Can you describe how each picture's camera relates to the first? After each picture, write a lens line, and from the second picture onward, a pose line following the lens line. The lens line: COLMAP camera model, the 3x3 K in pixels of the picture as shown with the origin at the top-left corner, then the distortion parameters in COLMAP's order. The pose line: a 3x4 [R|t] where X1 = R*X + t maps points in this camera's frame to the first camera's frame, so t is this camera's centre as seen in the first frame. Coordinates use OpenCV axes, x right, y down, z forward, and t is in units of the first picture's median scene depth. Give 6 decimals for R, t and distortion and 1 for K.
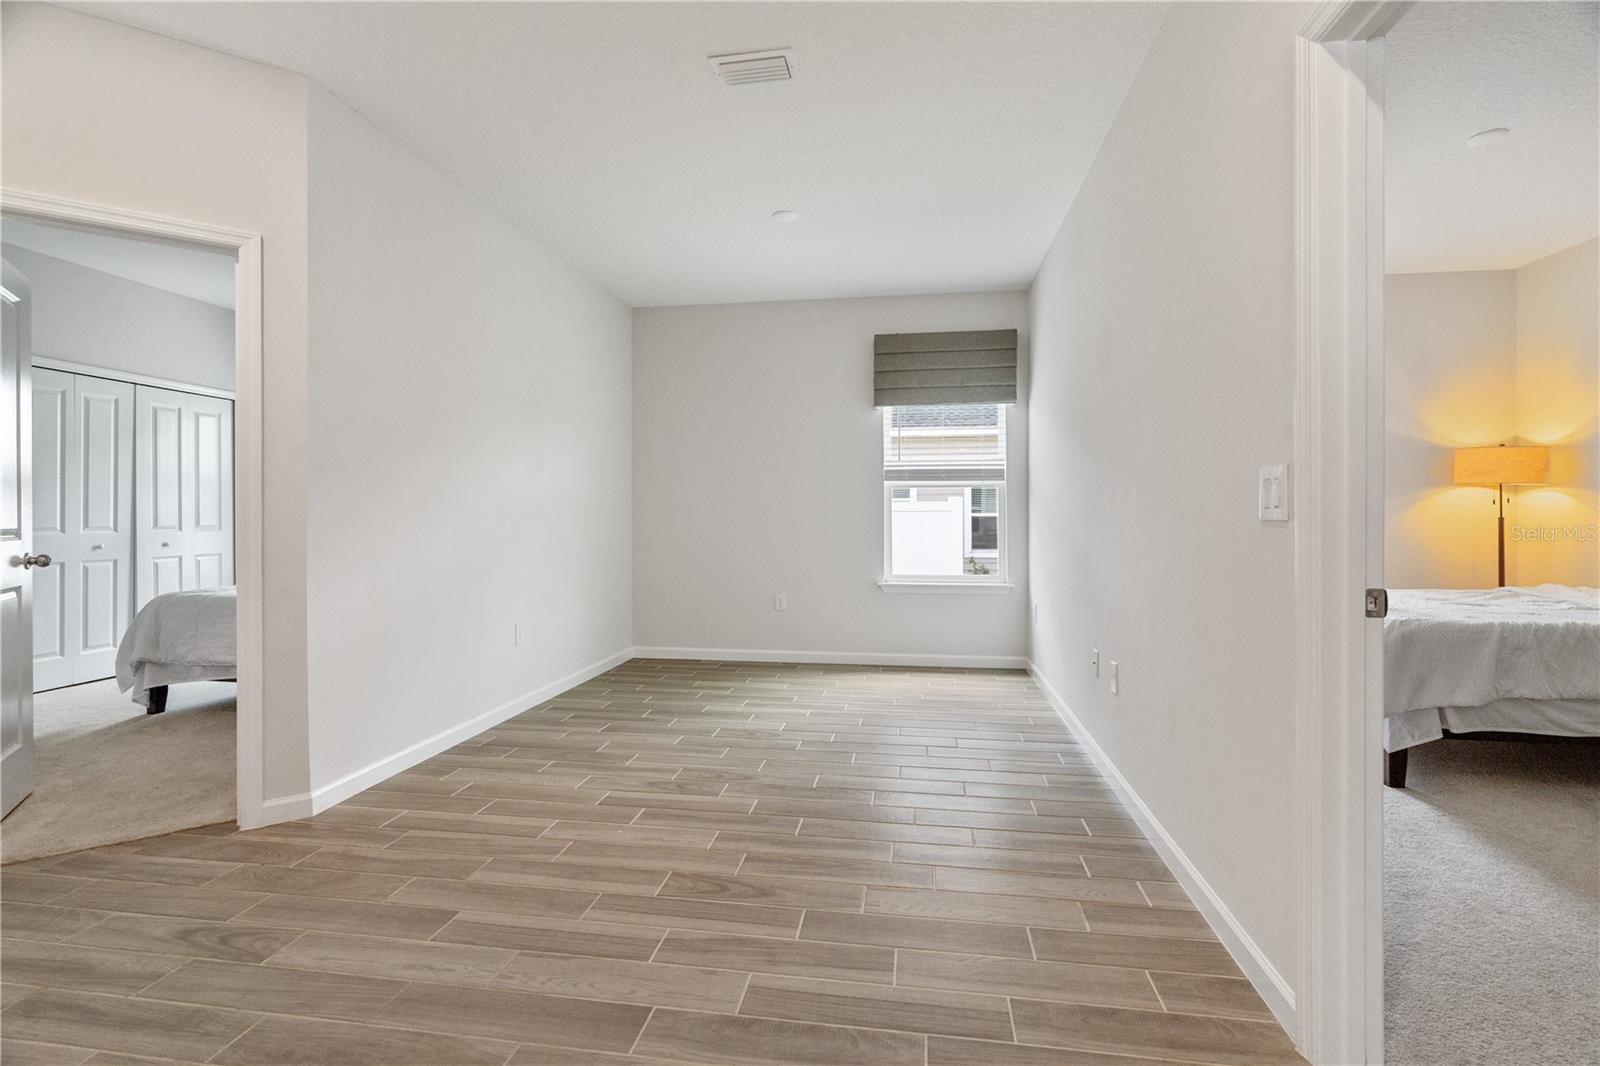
lens RADIAL K [[743.0, 0, 811.9], [0, 743.0, 510.9], [0, 0, 1]] dist [-0.008926, 0.003449]
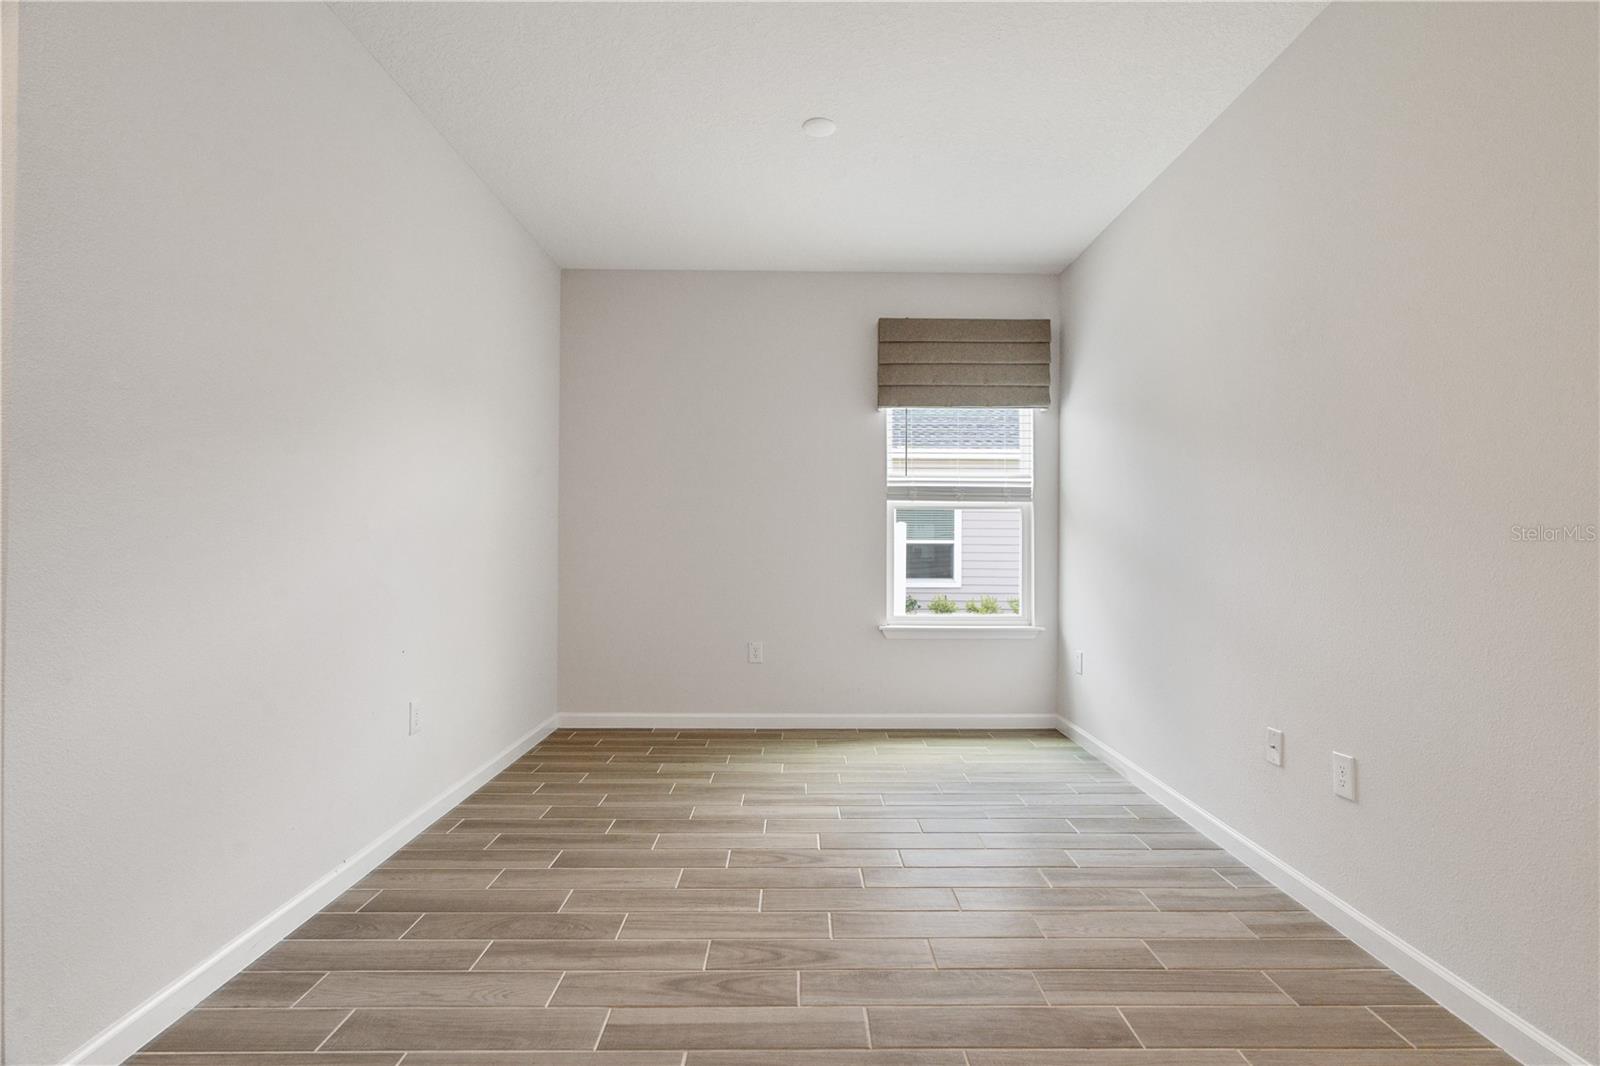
lens RADIAL K [[743.0, 0, 807.8], [0, 743.0, 532.6], [0, 0, 1]] dist [-0.008926, 0.003449]
pose [[0.986336, 0.009093, 0.164494, -0.128654], [-0.008277, 0.999950, -0.005645, 0.000374], [-0.164537, 0.004206, 0.986362, 0.232602]]
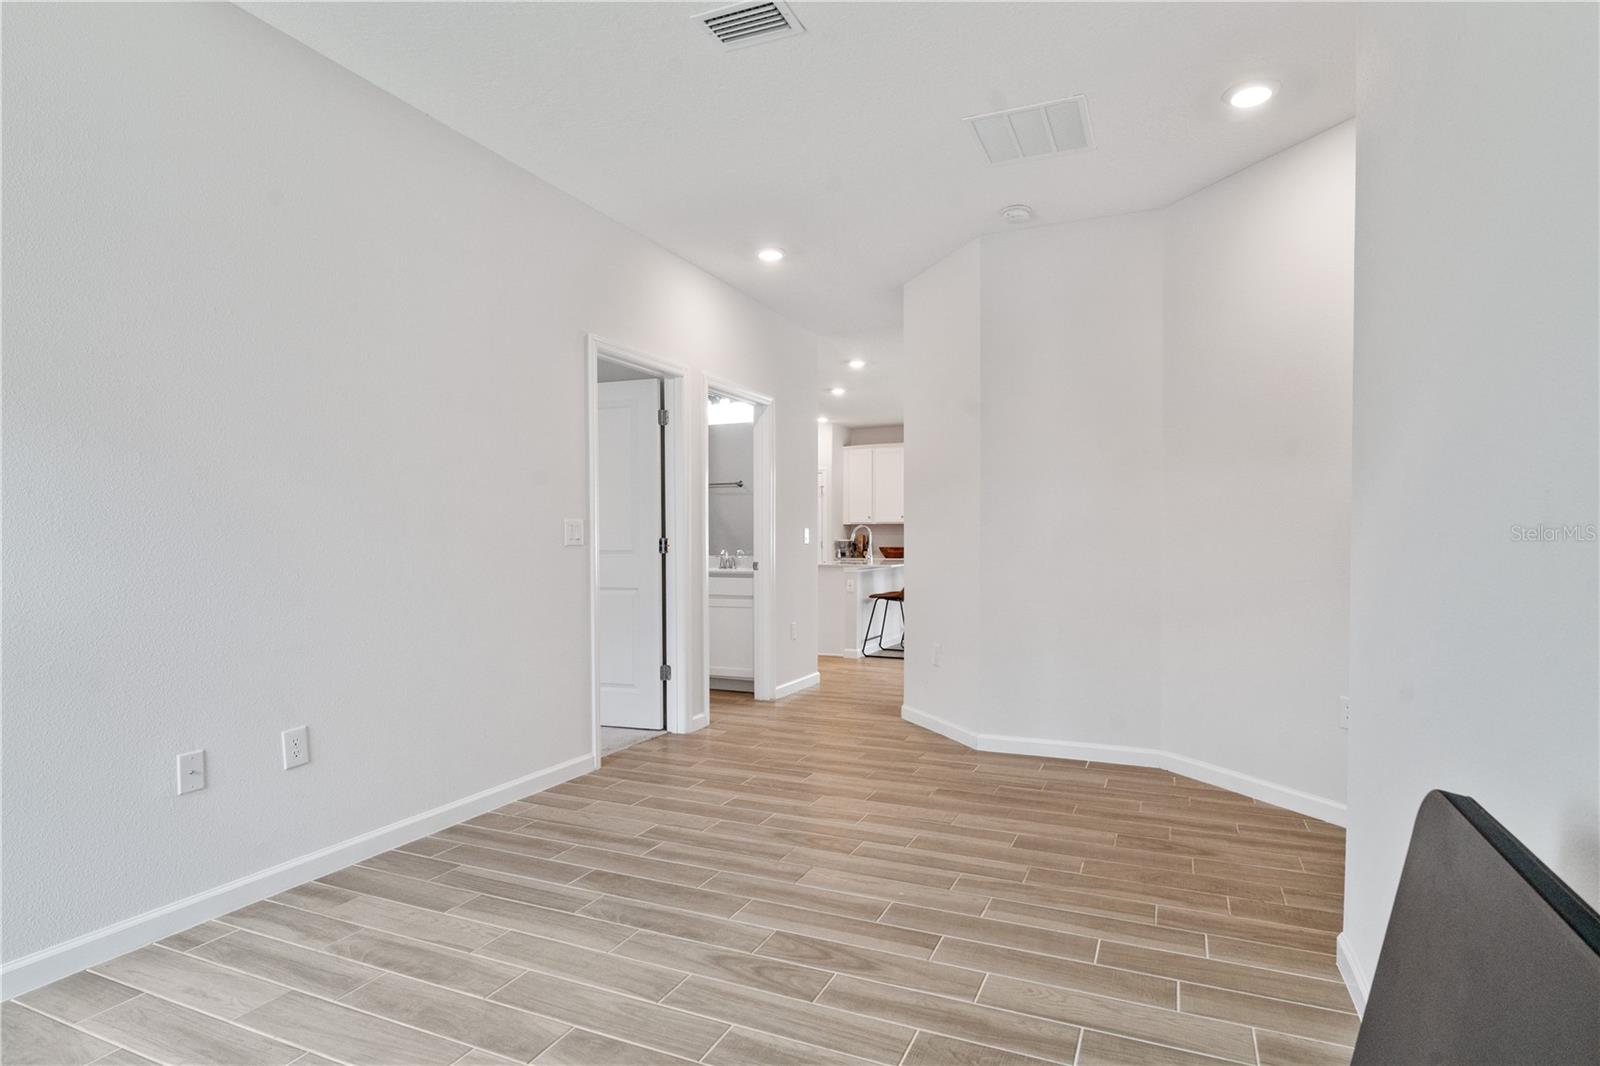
lens RADIAL K [[832.3, 0, 811.6], [0, 832.3, 538.6], [0, 0, 1]] dist [-0.010527, -0.000488]
pose [[-0.963191, 0.004952, 0.268772, -0.219024], [0.001888, 0.999930, -0.011655, 0.007328], [-0.268811, -0.010719, -0.963133, 1.030682]]
